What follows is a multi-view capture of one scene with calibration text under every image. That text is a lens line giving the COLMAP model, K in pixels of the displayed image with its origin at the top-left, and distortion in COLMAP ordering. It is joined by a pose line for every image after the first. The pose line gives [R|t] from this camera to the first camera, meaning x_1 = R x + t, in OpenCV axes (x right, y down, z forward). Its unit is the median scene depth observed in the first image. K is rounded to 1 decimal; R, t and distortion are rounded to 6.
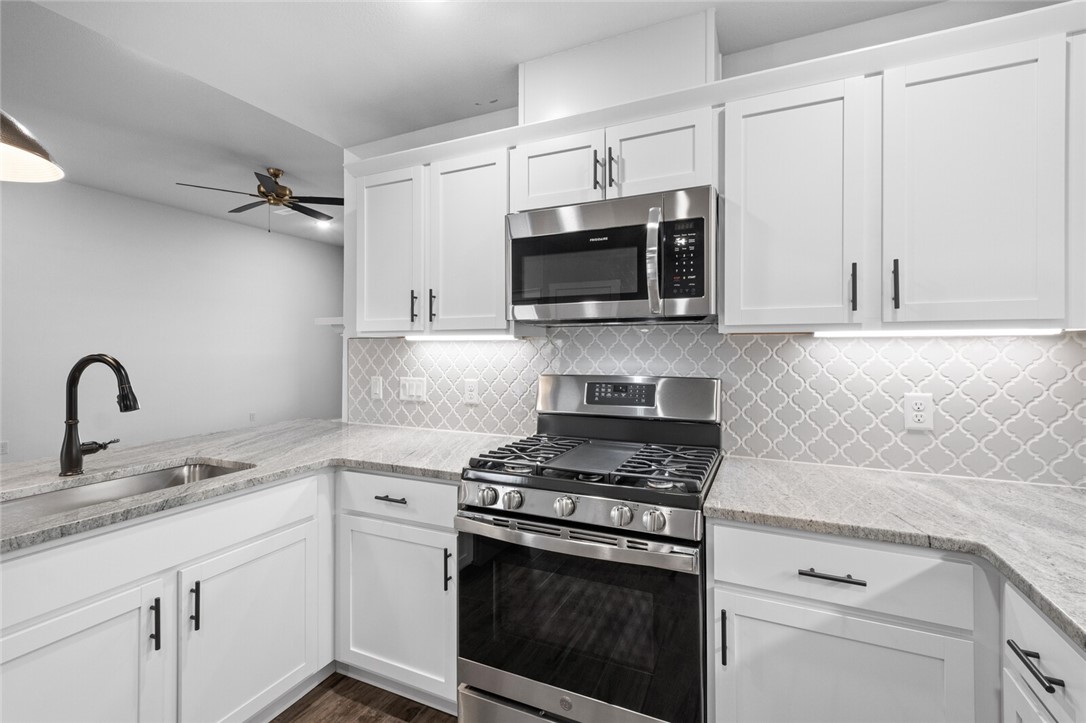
lens RADIAL K [[482.1, 0, 545.9], [0, 482.1, 345.1], [0, 0, 1]] dist [0.001550, 0.000003]
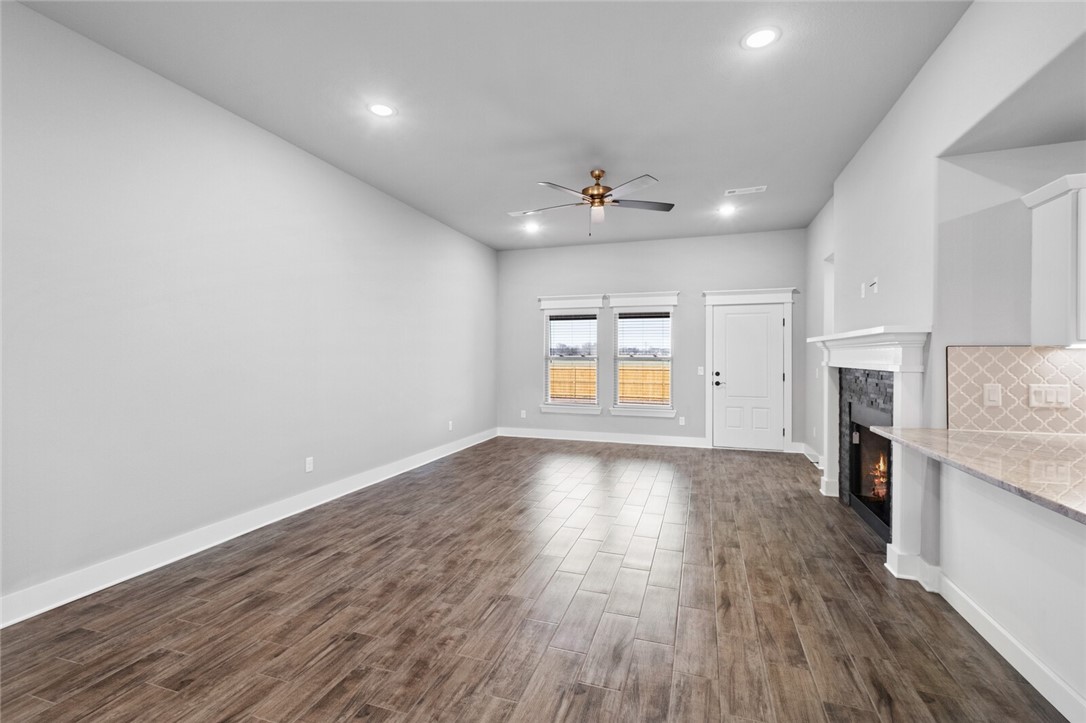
lens RADIAL K [[479.0, 0, 543.4], [0, 479.0, 355.0], [0, 0, 1]] dist [0.009358, -0.000743]
pose [[0.993510, 0.000403, 0.113746, -2.171917], [-0.001038, 0.999984, 0.005526, -0.000496], [-0.113742, -0.005608, 0.993495, 0.151189]]
